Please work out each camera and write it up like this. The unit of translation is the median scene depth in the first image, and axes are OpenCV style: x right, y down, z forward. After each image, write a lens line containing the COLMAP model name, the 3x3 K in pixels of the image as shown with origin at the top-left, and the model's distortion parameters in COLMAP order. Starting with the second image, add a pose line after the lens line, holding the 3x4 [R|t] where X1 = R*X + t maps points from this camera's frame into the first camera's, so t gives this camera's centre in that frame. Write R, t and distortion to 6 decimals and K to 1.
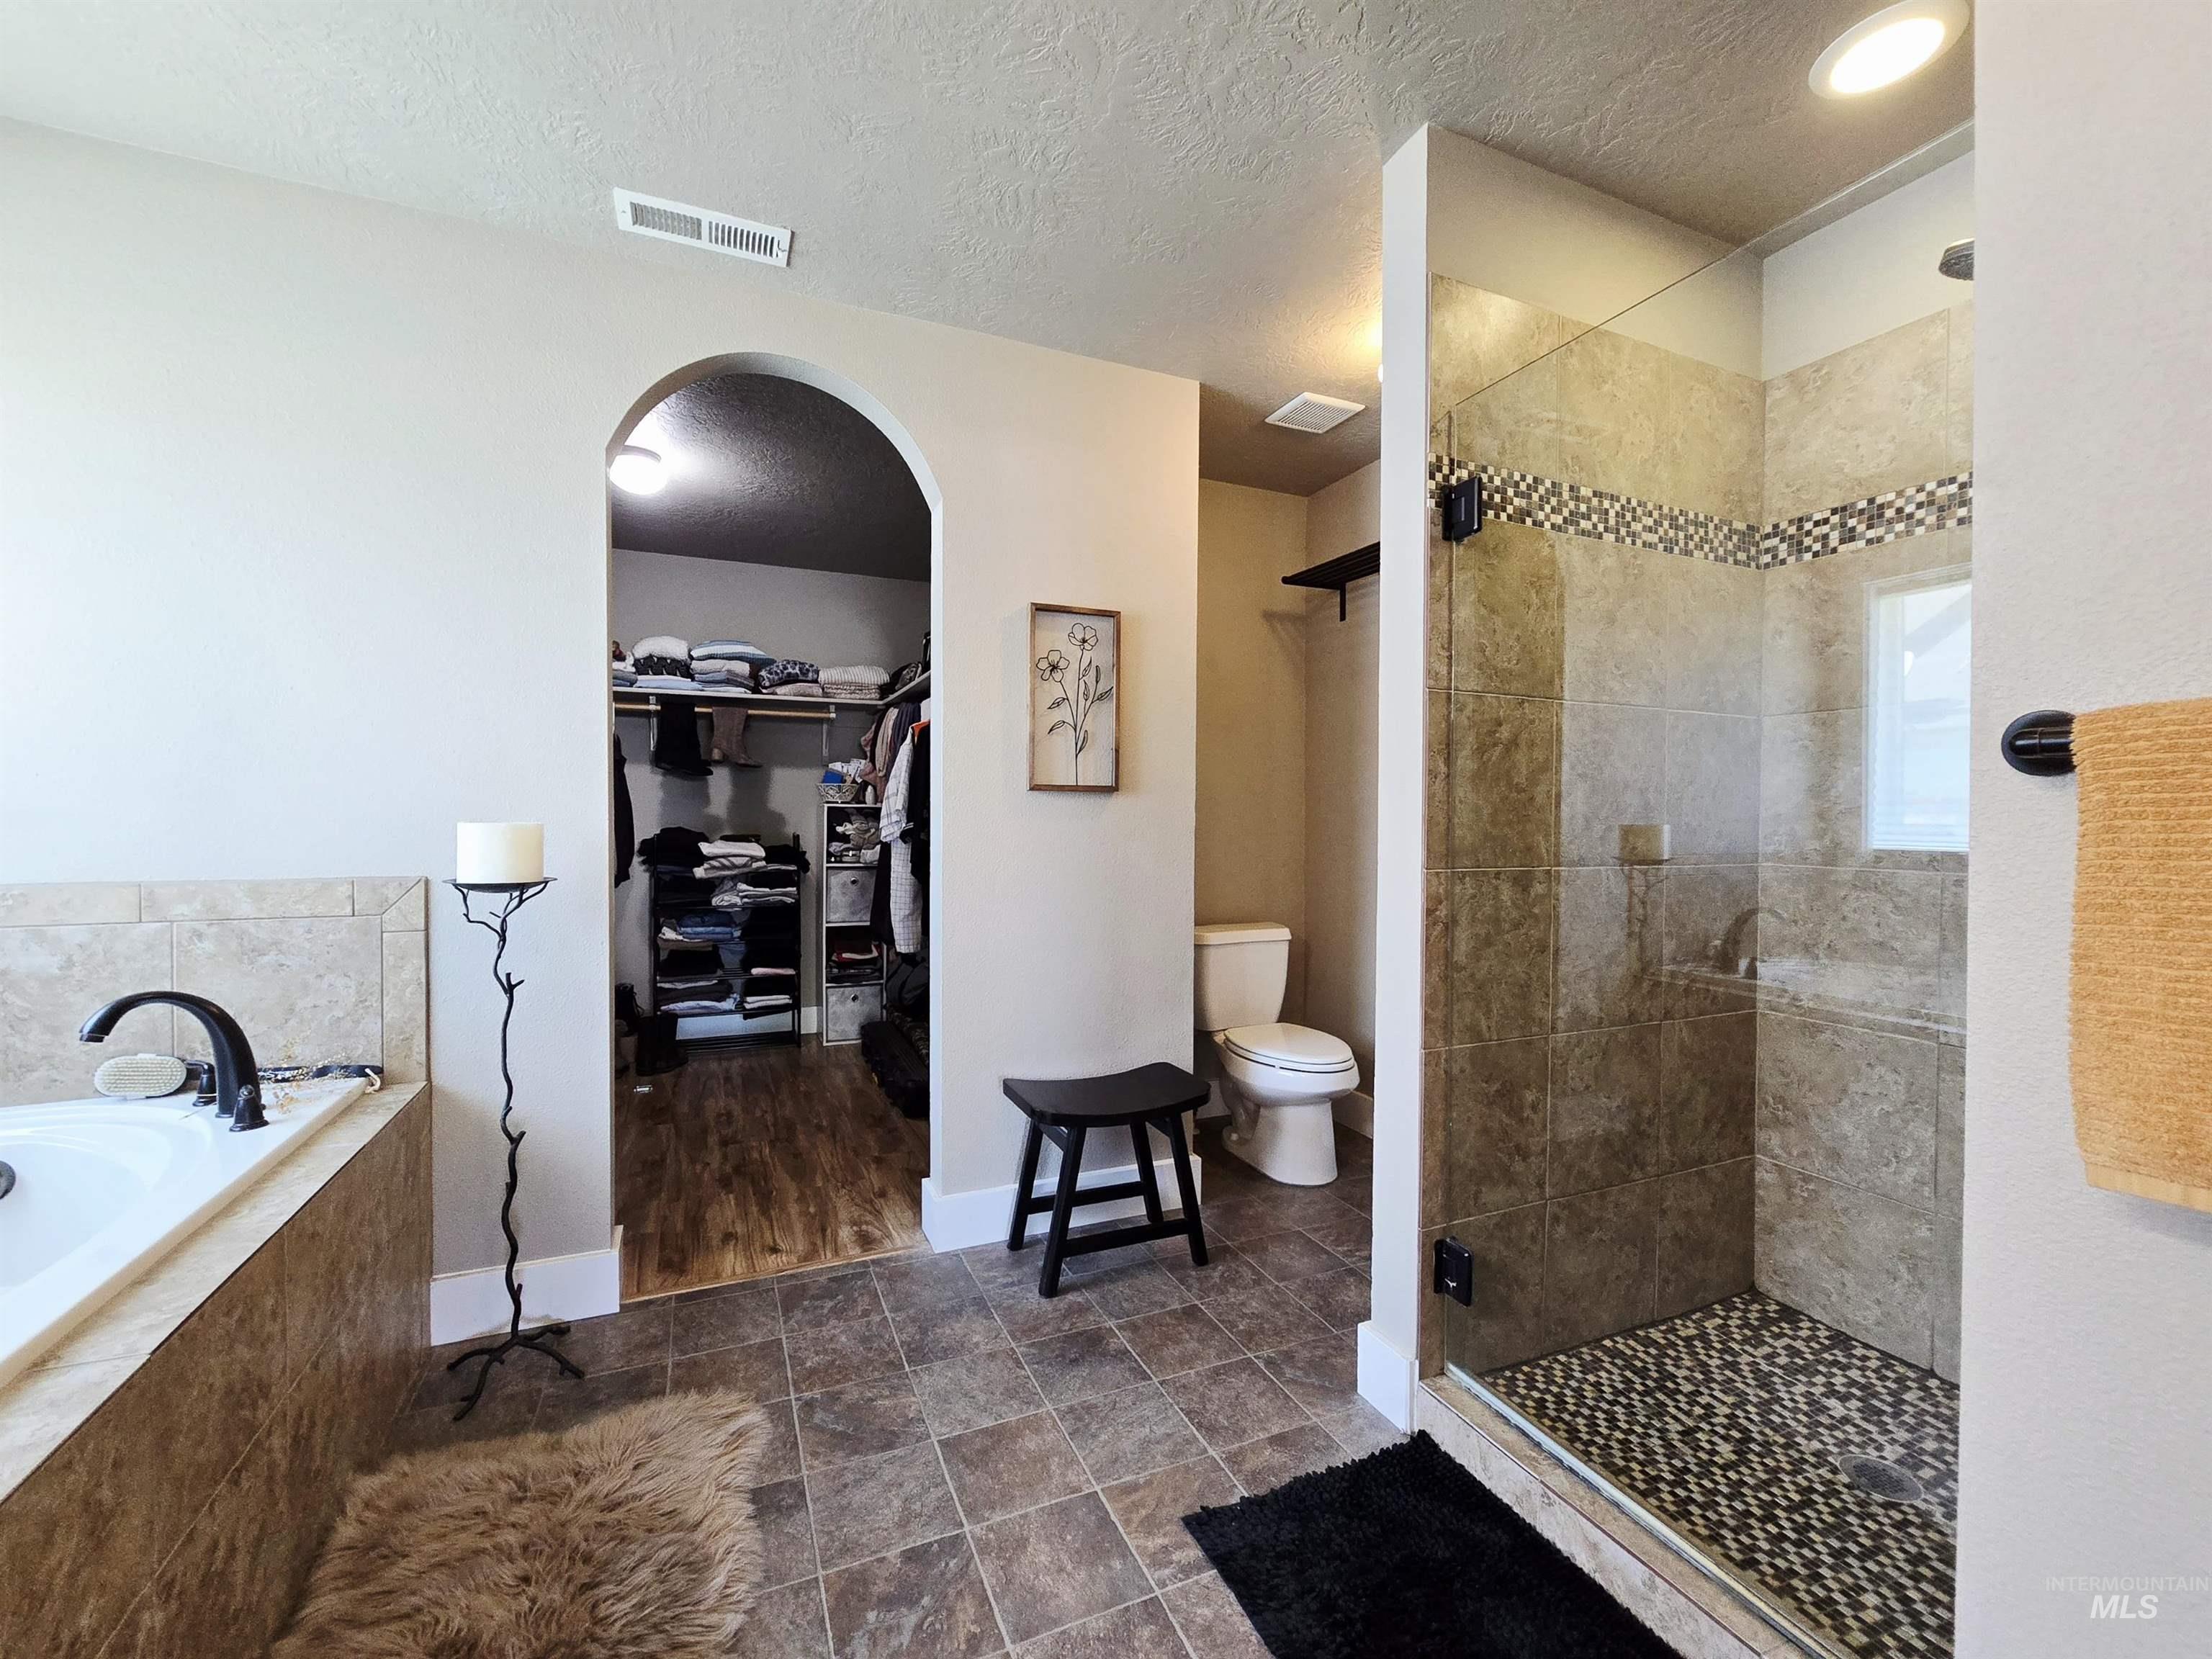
lens RADIAL K [[911.1, 0, 1093.8], [0, 911.1, 826.4], [0, 0, 1]] dist [-0.008984, 0.002067]
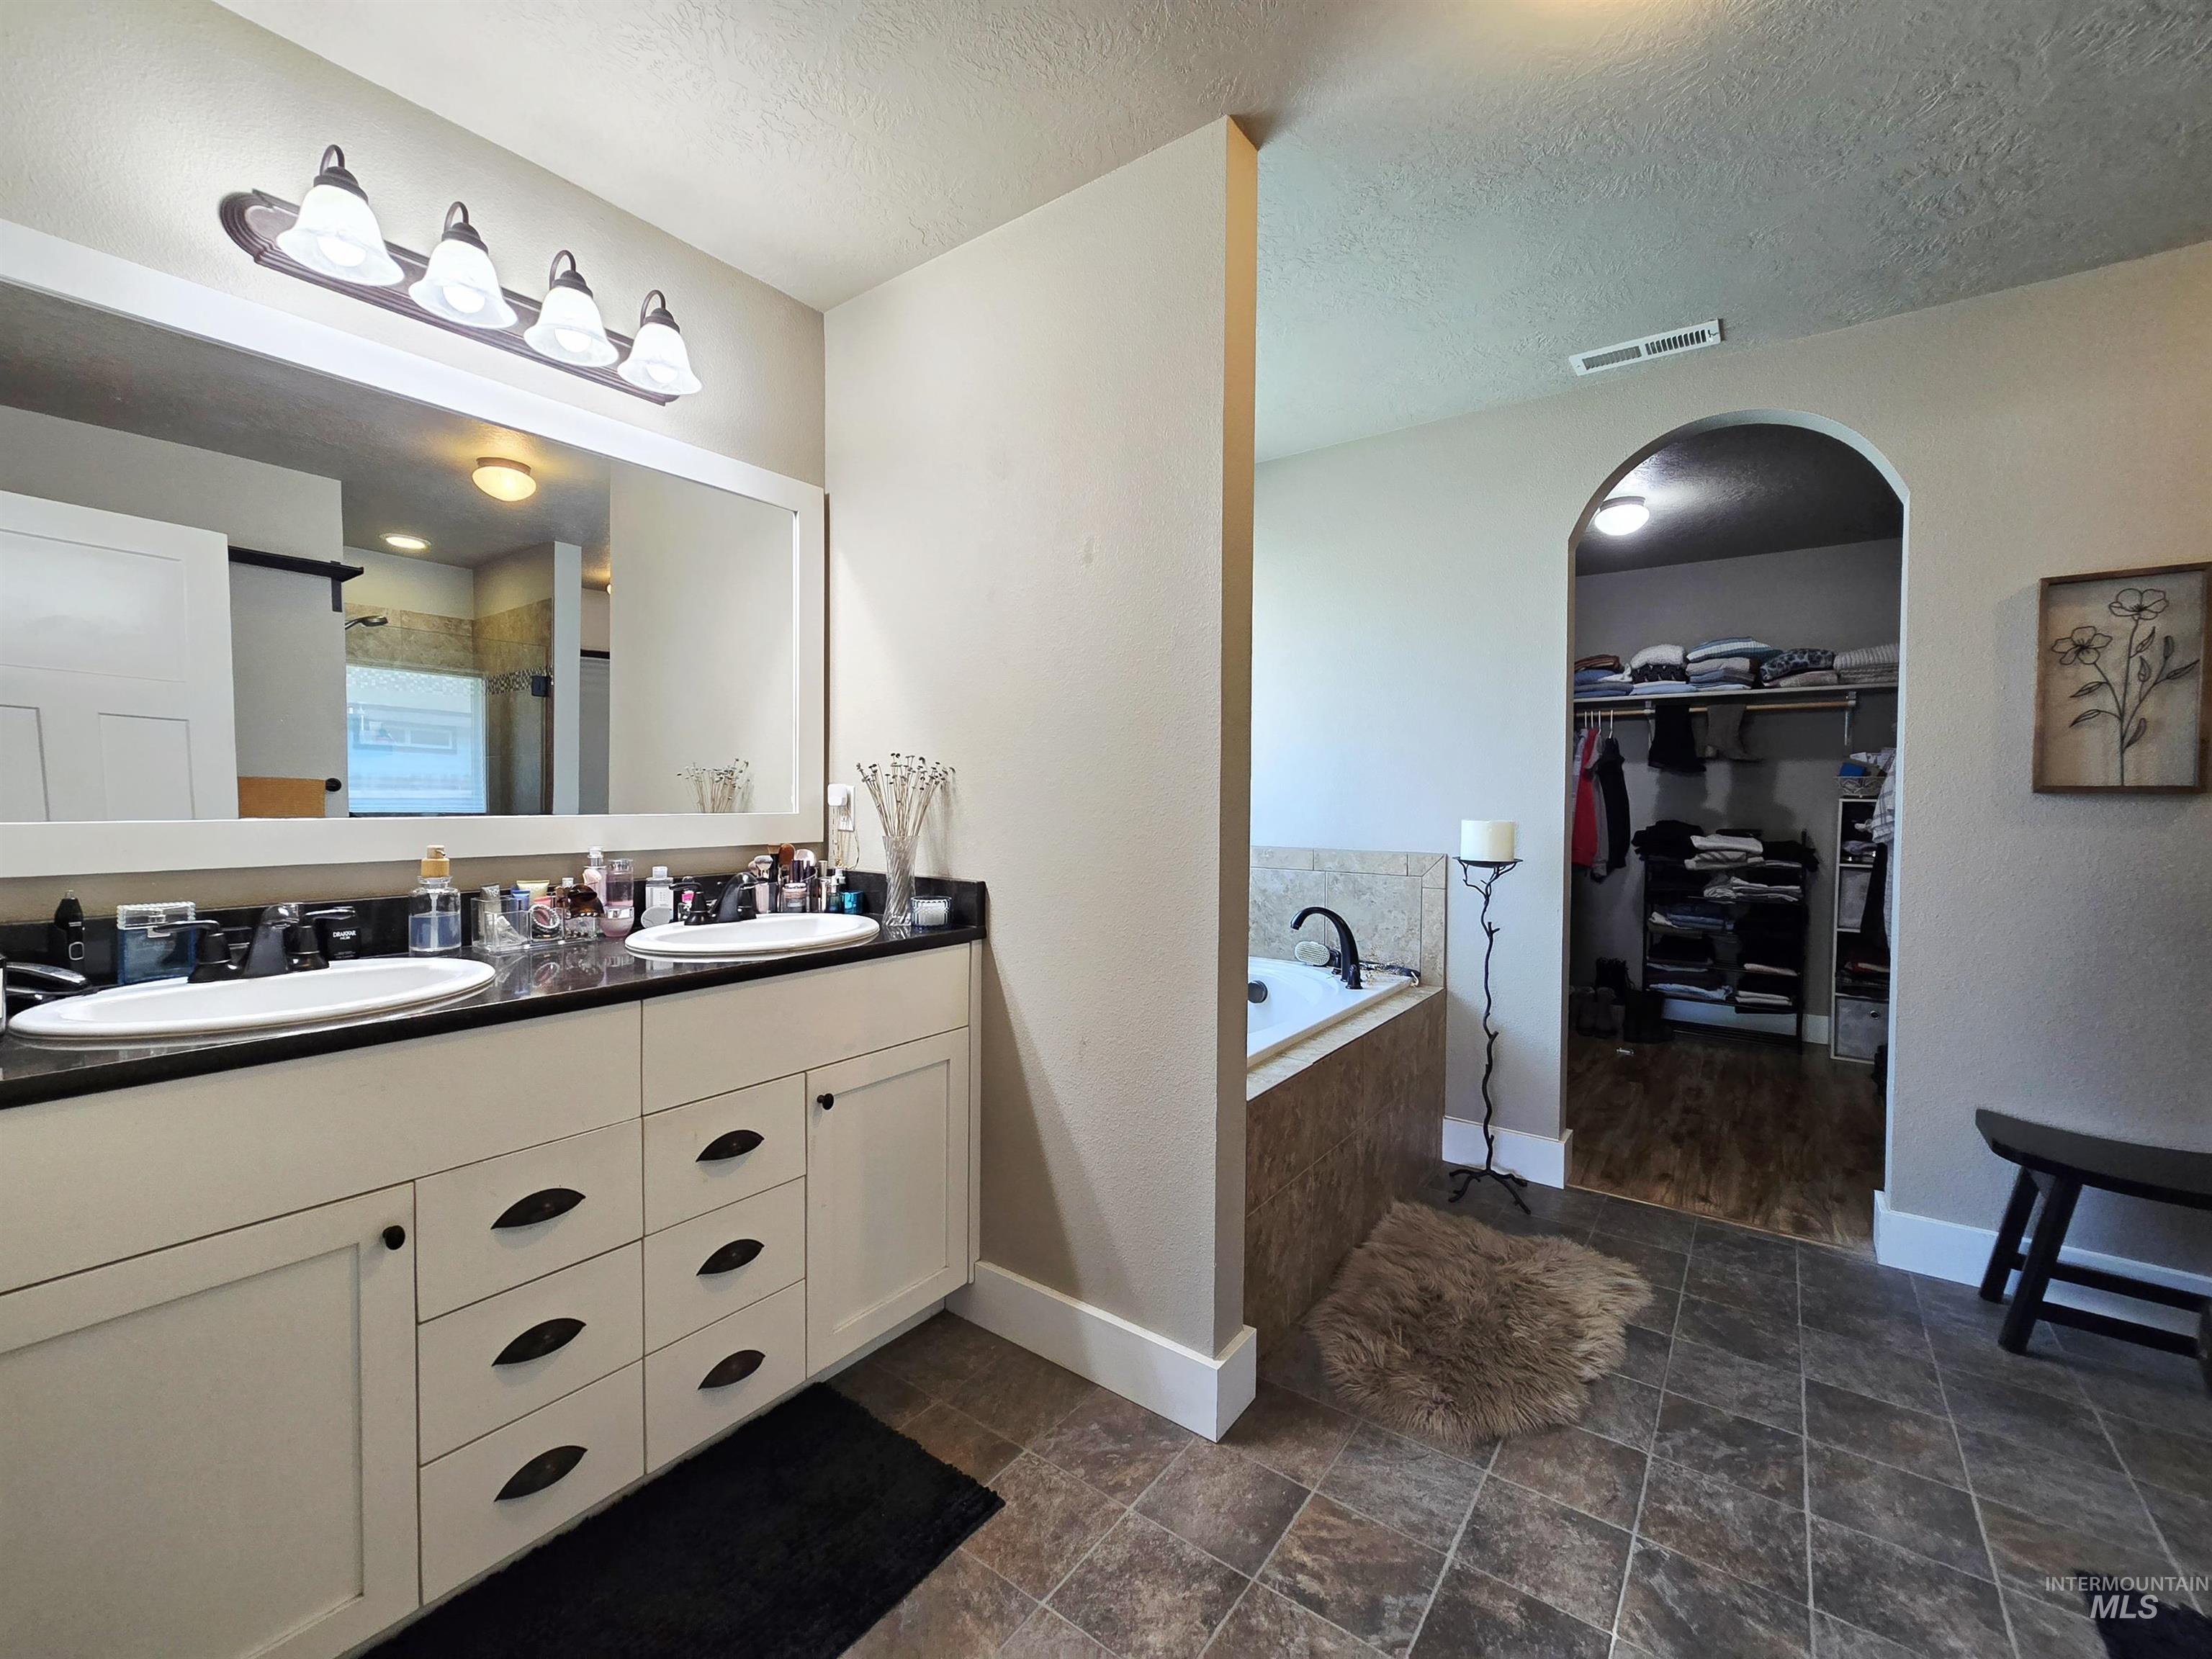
lens RADIAL K [[911.1, 0, 1099.9], [0, 911.1, 823.7], [0, 0, 1]] dist [-0.008984, 0.002067]
pose [[0.505245, 0.025455, -0.862600, 0.243083], [-0.014083, 0.999675, 0.021251, -0.017017], [0.862861, 0.001411, 0.505439, -0.234955]]
